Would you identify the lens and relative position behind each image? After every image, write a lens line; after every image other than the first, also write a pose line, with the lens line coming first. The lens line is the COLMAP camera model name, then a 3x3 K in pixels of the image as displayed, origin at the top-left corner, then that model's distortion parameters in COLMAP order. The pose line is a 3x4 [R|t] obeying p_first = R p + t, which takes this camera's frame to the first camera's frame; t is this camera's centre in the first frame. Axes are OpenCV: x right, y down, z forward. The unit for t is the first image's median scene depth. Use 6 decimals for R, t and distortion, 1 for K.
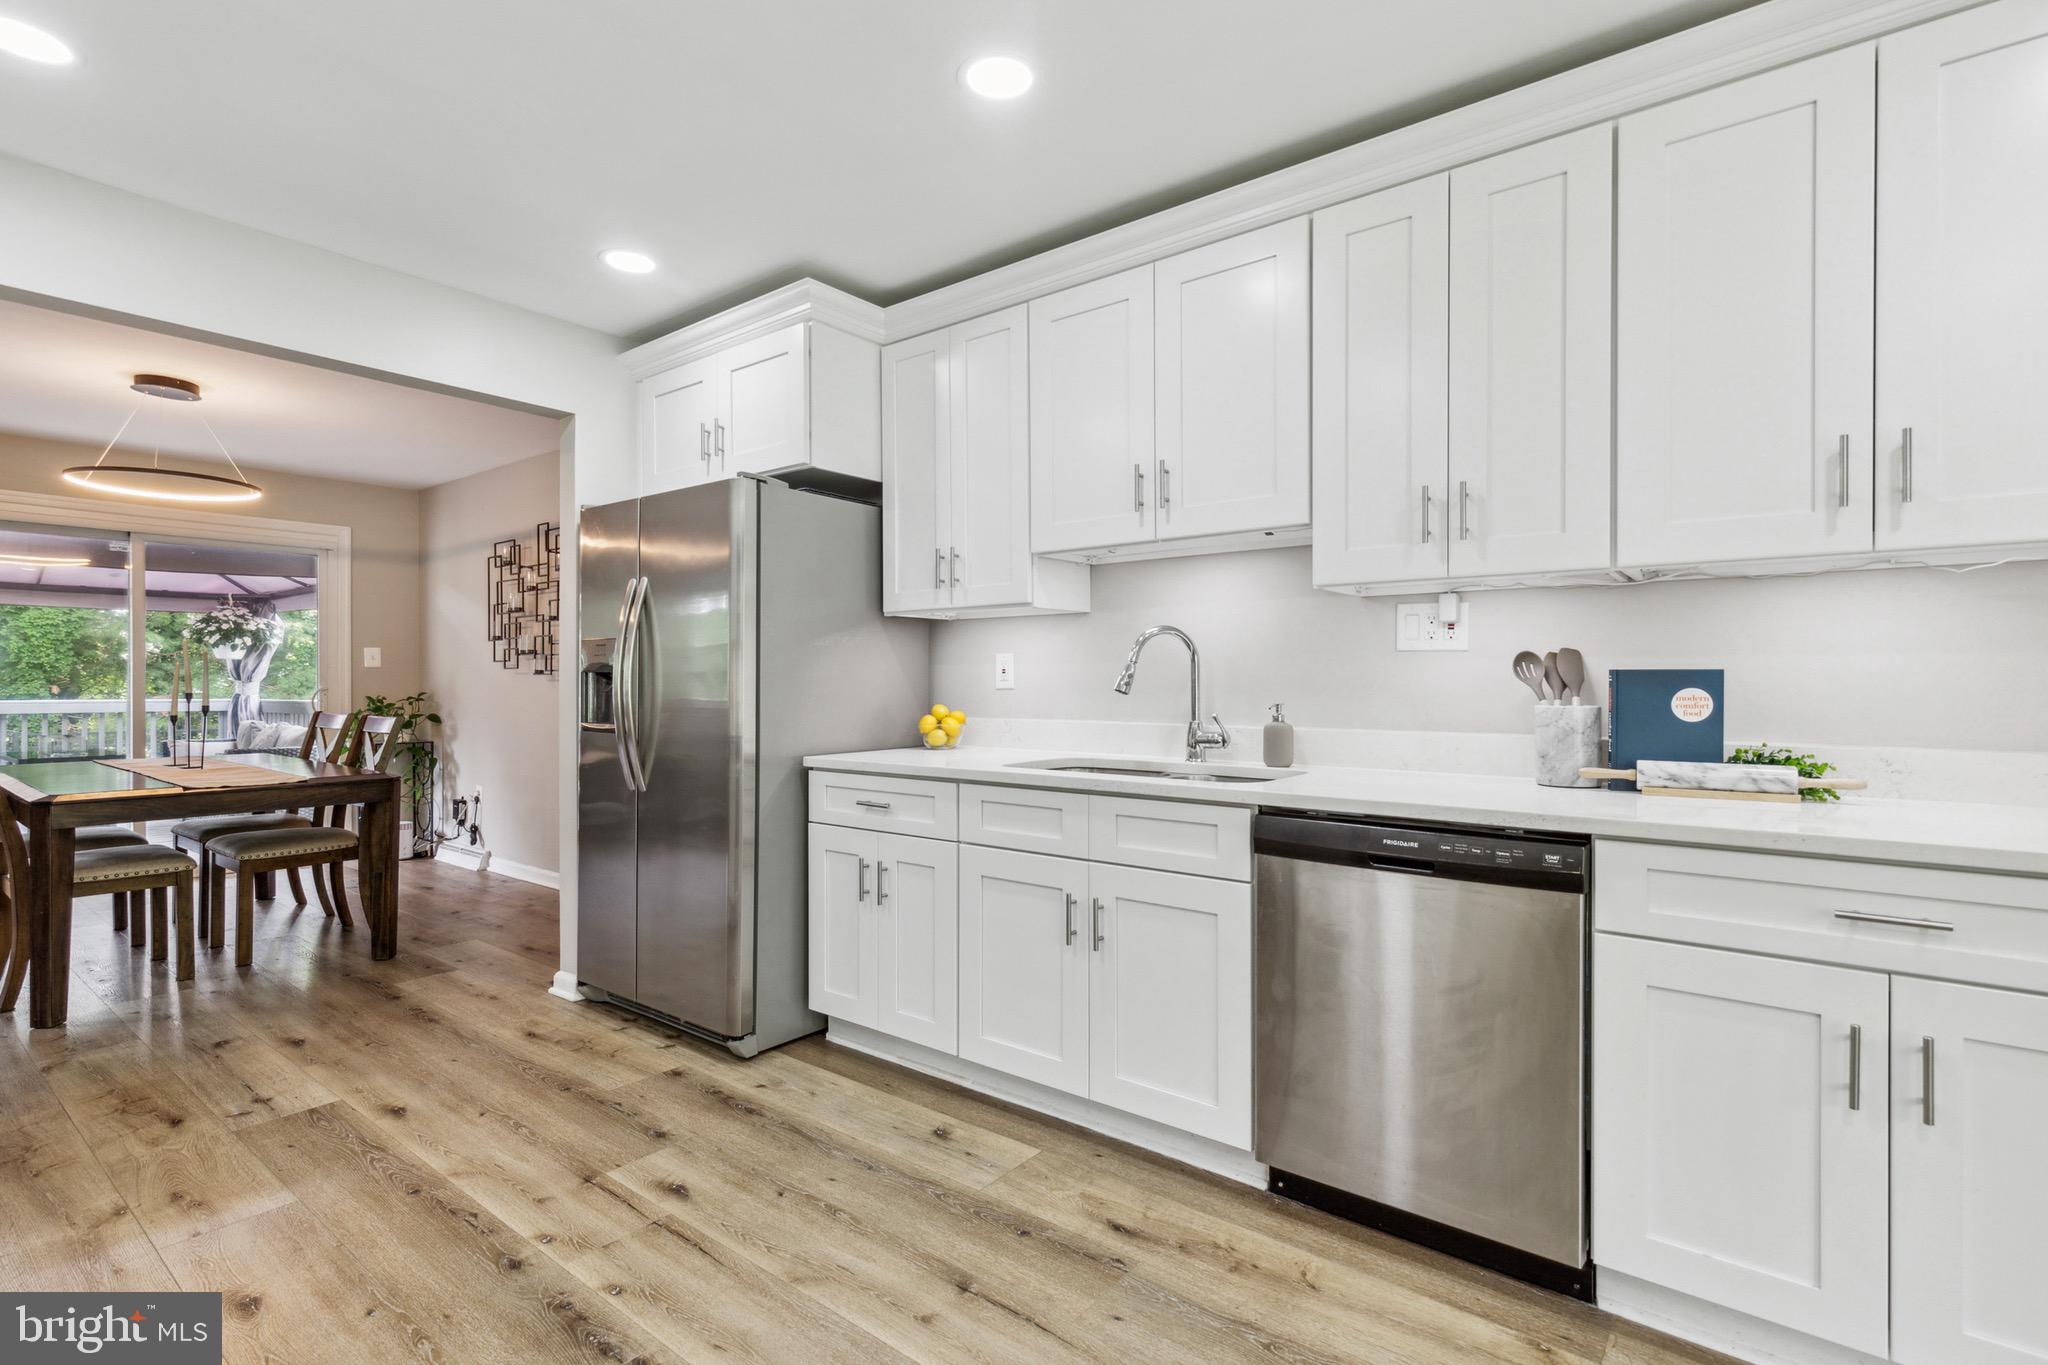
lens RADIAL K [[943.5, 0, 1018.3], [0, 943.5, 688.2], [0, 0, 1]] dist [0.000790, -0.000117]
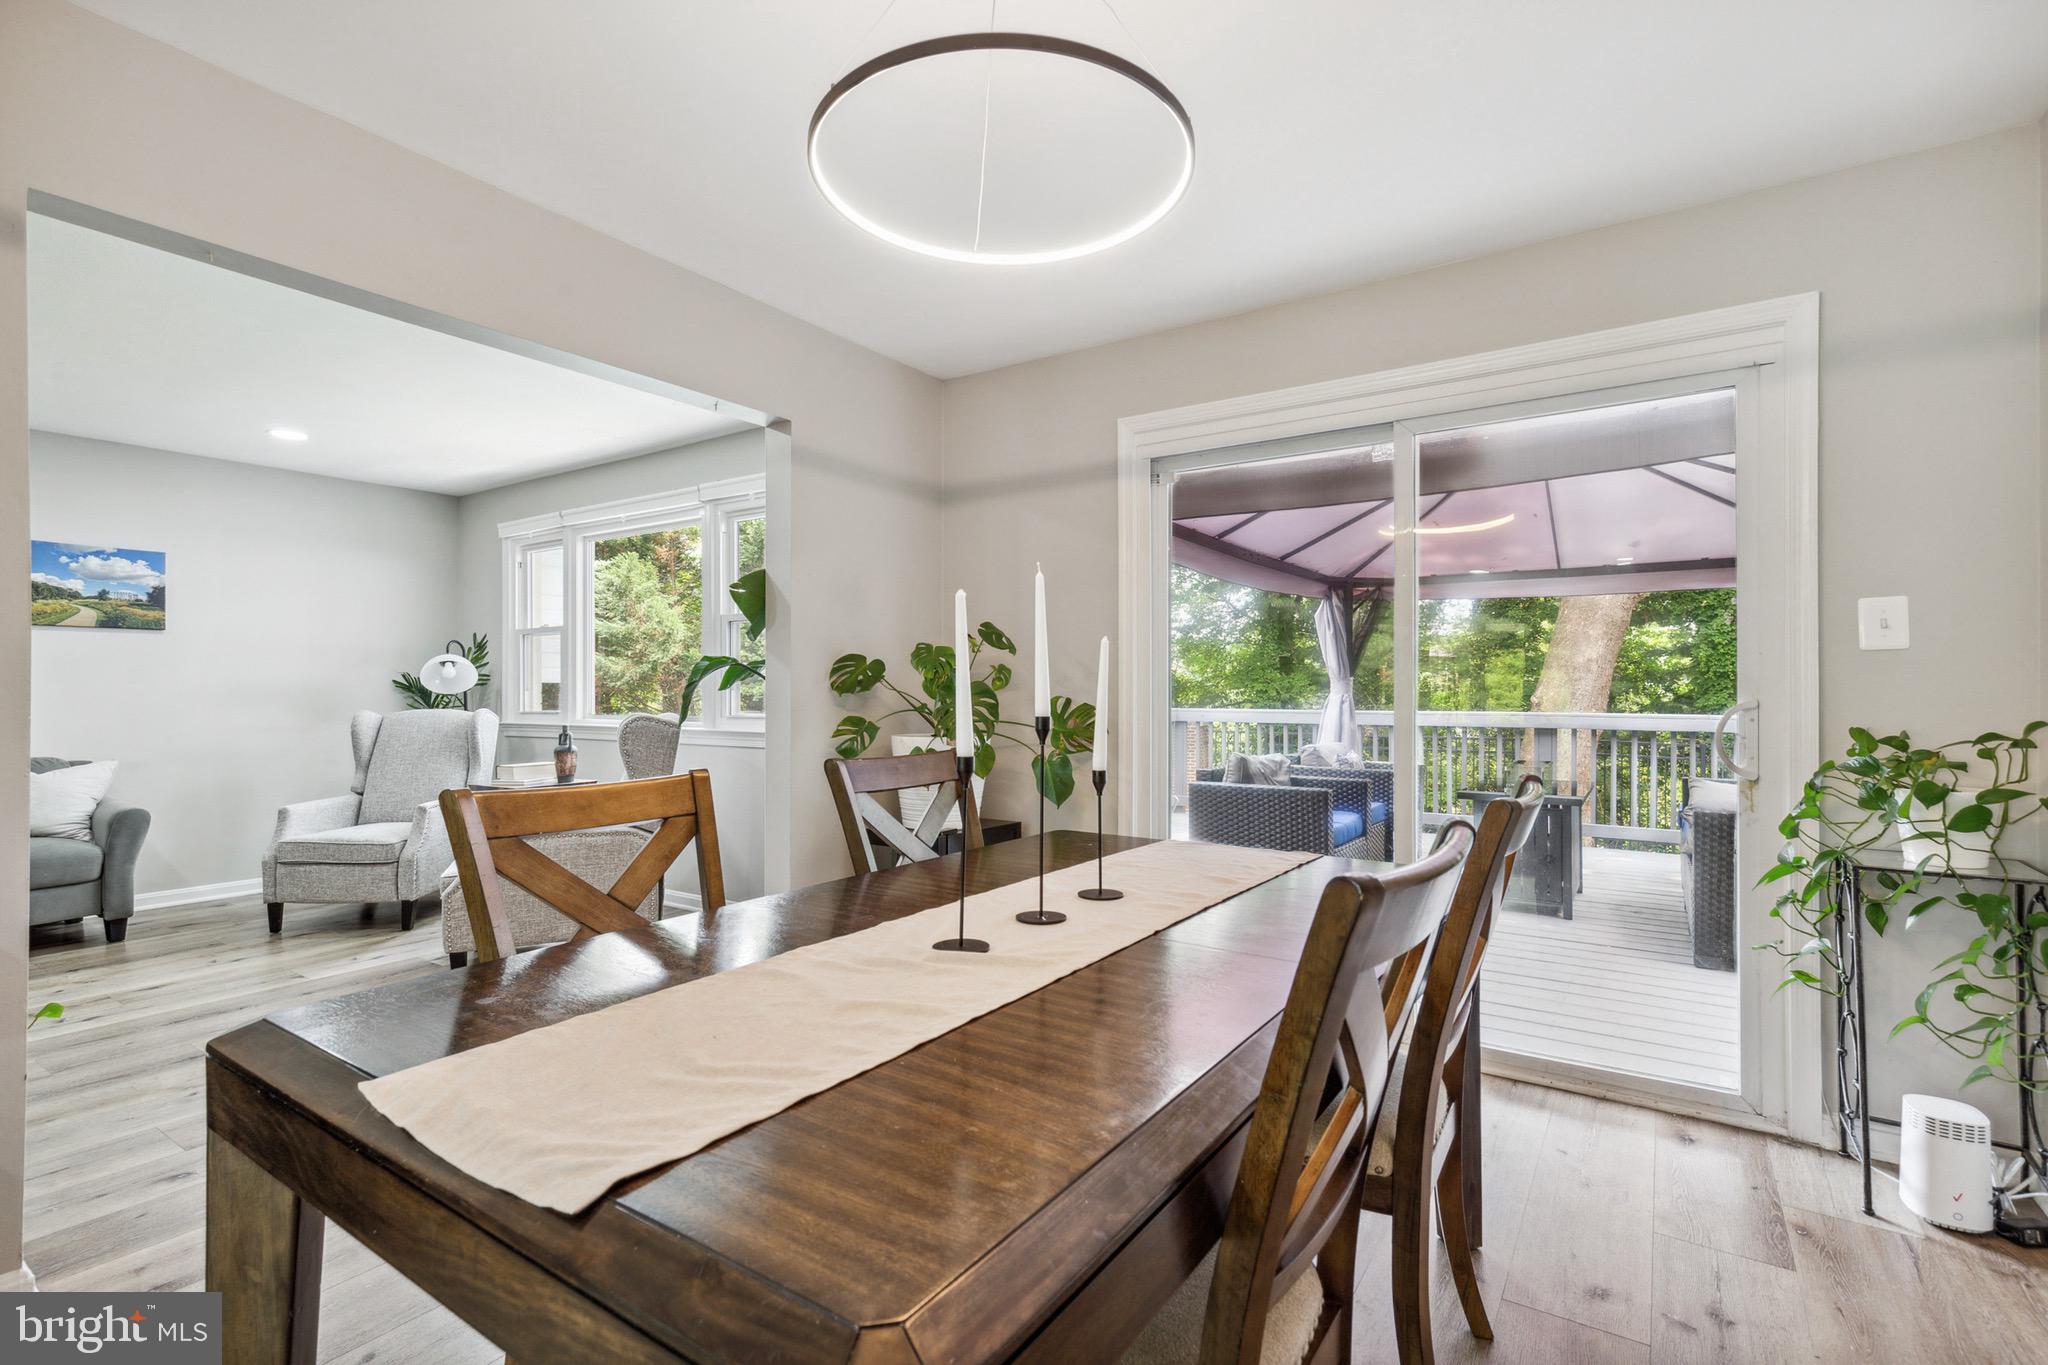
lens RADIAL K [[943.5, 0, 1018.3], [0, 943.5, 688.2], [0, 0, 1]] dist [0.000790, -0.000117]
pose [[0.065224, -0.004754, -0.997859, -0.957565], [-0.006813, 0.999963, -0.005209, -0.007939], [0.997847, 0.007138, 0.065189, 1.810875]]
